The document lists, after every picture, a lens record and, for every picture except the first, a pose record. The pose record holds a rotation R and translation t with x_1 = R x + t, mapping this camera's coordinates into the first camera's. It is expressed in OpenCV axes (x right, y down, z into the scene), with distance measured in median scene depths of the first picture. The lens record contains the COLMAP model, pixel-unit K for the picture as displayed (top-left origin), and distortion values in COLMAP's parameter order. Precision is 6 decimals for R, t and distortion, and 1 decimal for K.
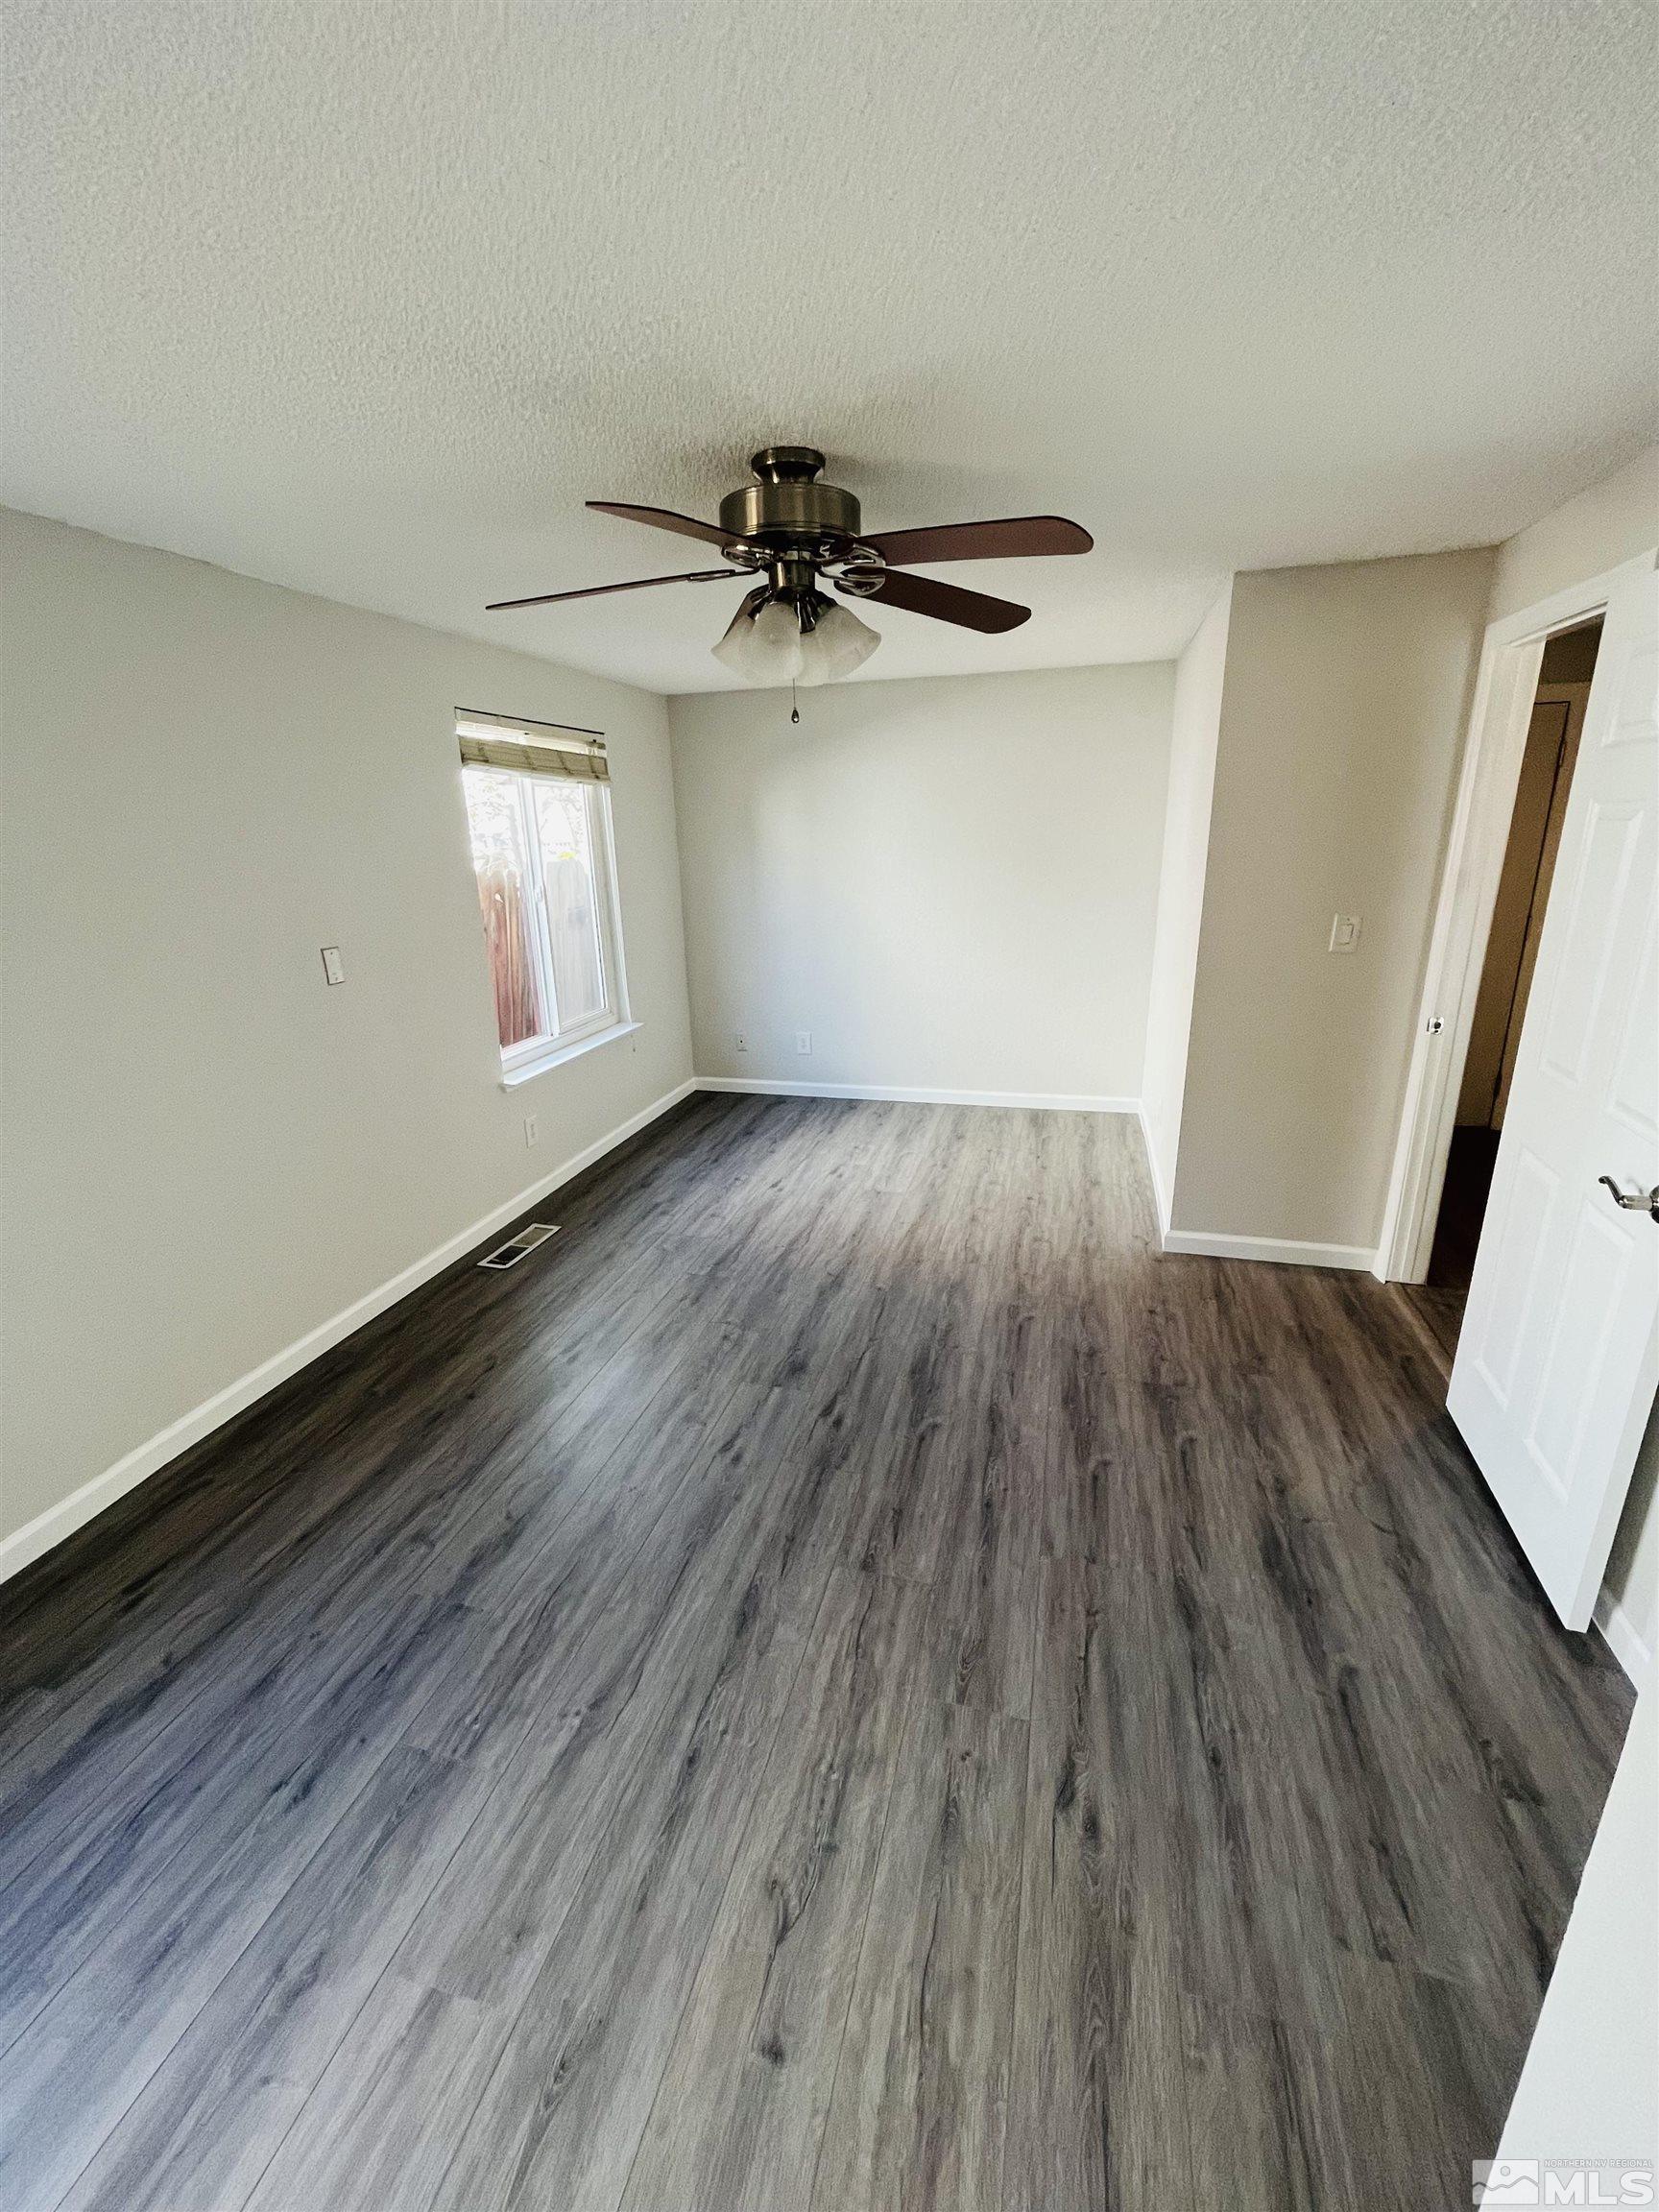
lens RADIAL K [[904.7, 0, 825.5], [0, 904.7, 1098.7], [0, 0, 1]] dist [-0.002340, -0.000491]
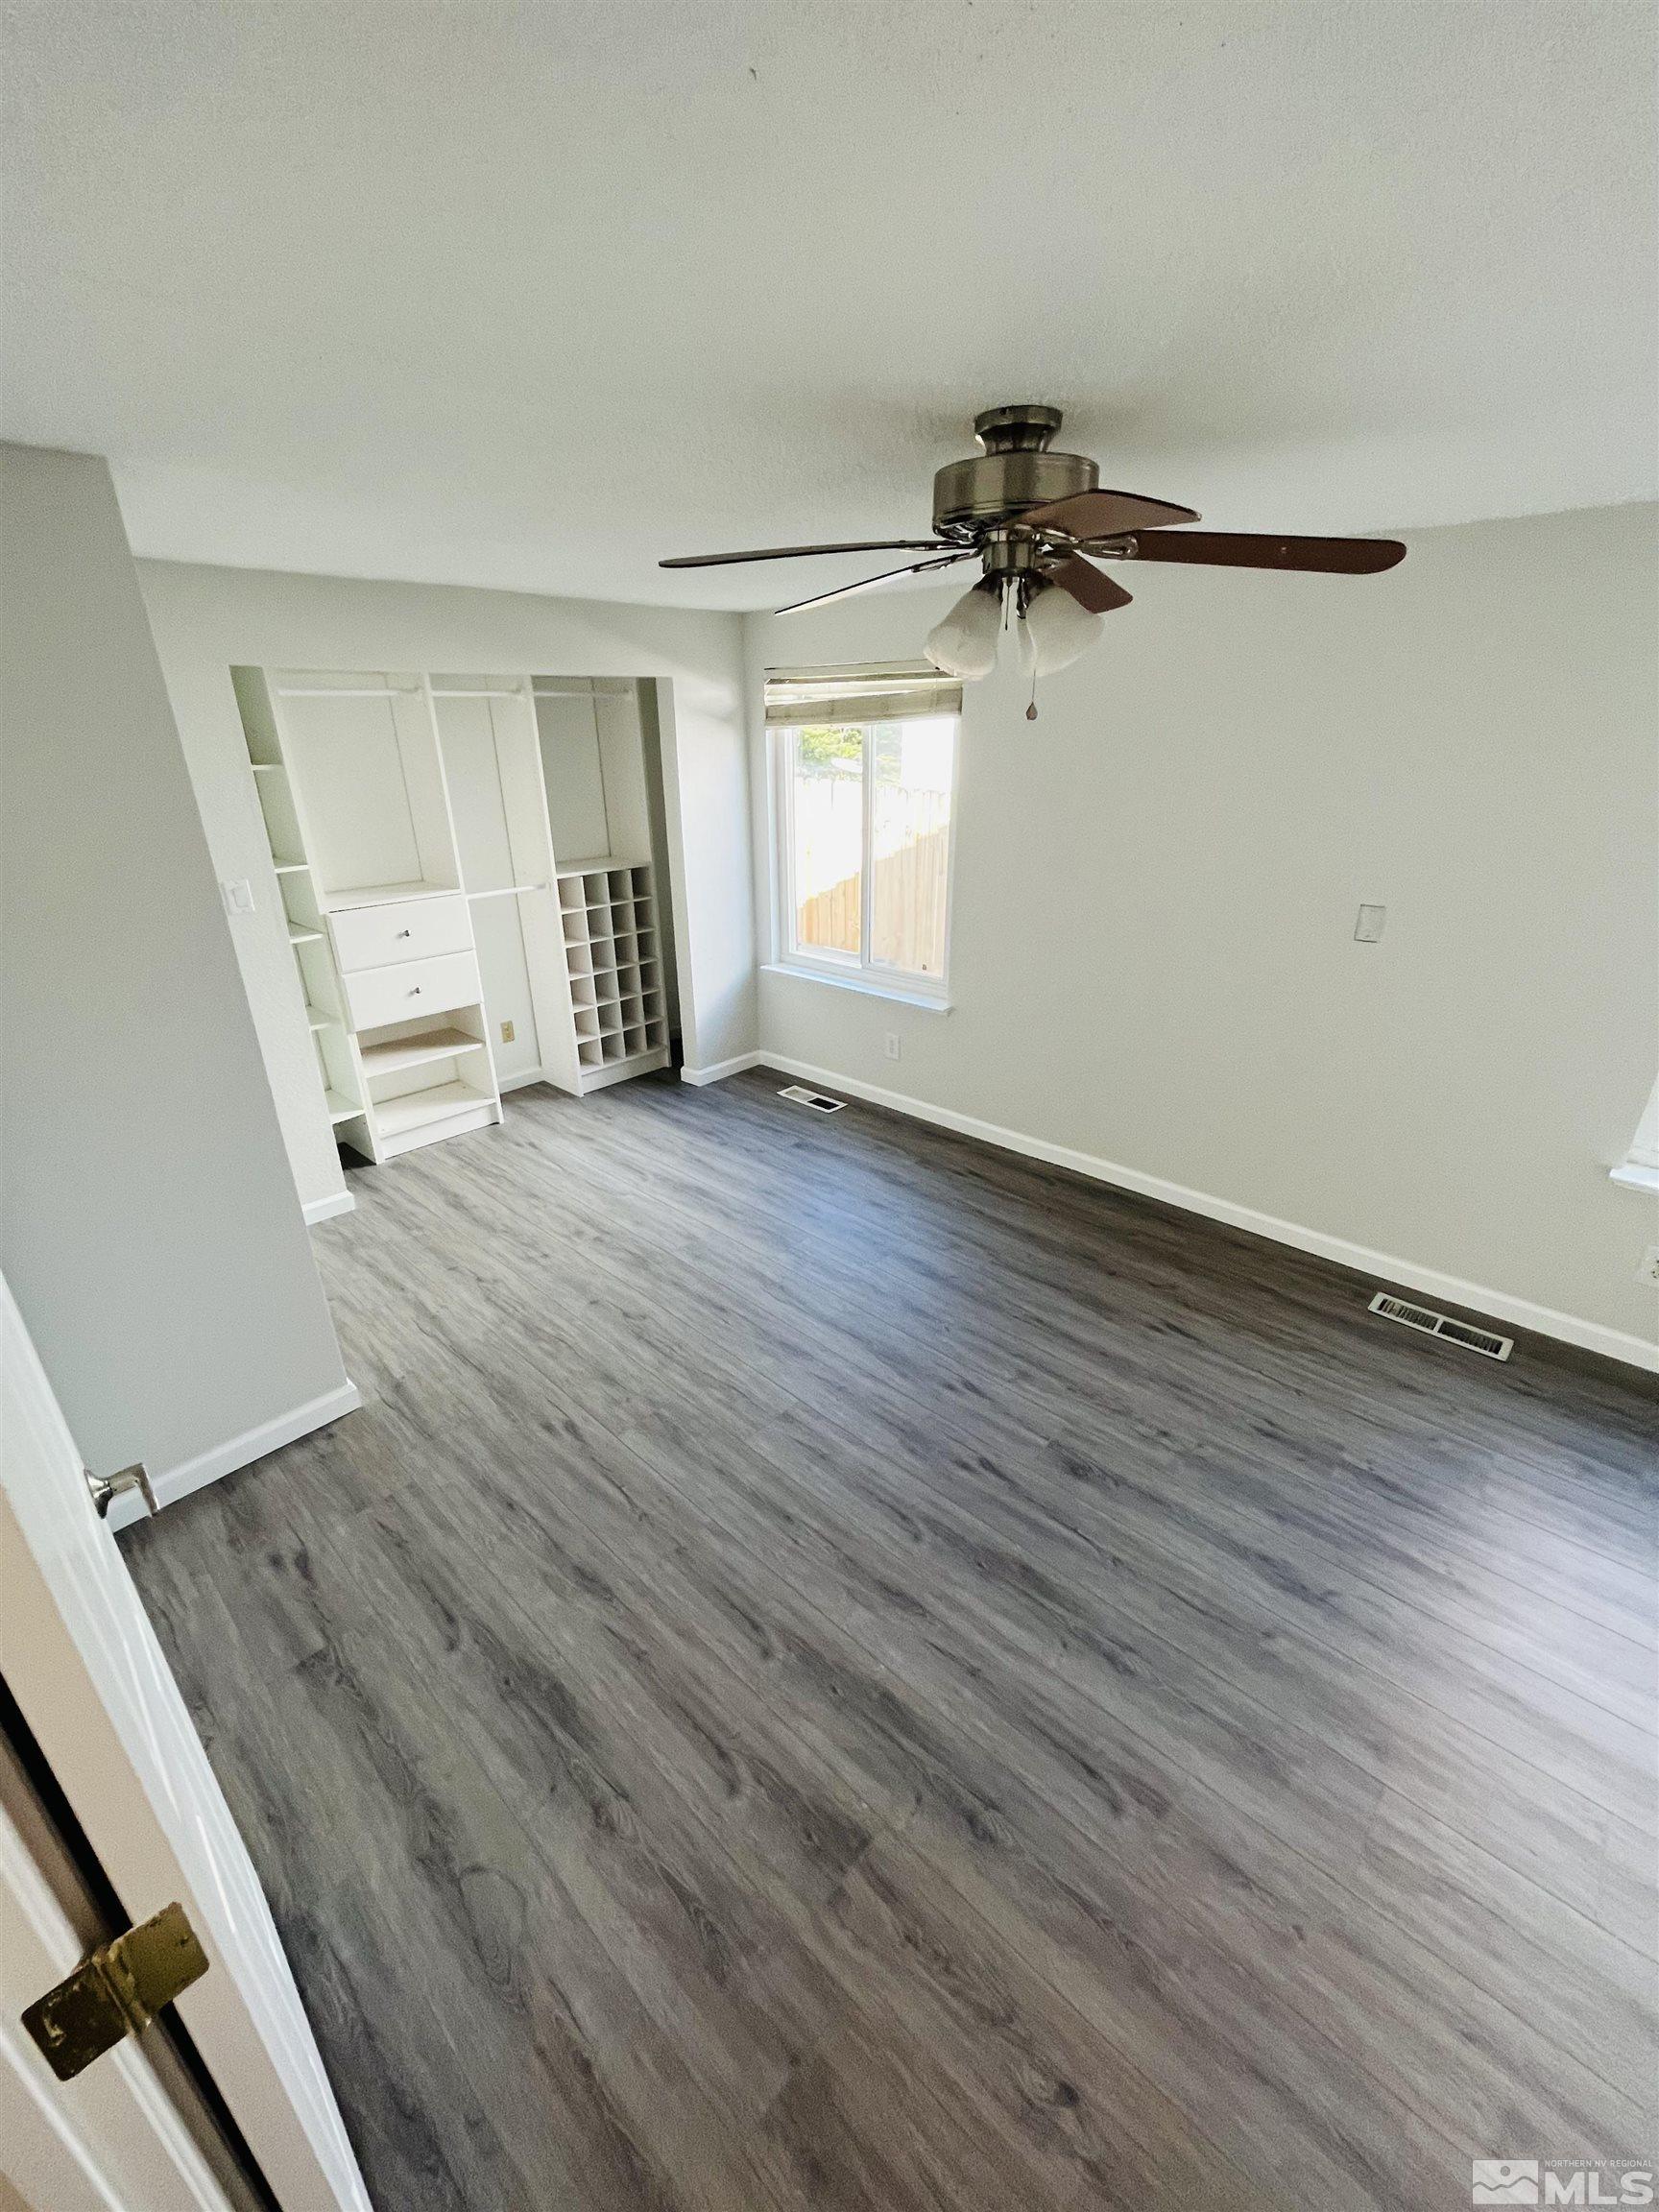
lens RADIAL K [[904.7, 0, 825.5], [0, 904.7, 1098.7], [0, 0, 1]] dist [-0.002340, -0.000491]
pose [[-0.468136, 0.369016, -0.802918, 0.870590], [-0.240083, 0.821337, 0.517460, -0.512469], [0.850417, 0.435008, -0.295903, 1.231016]]
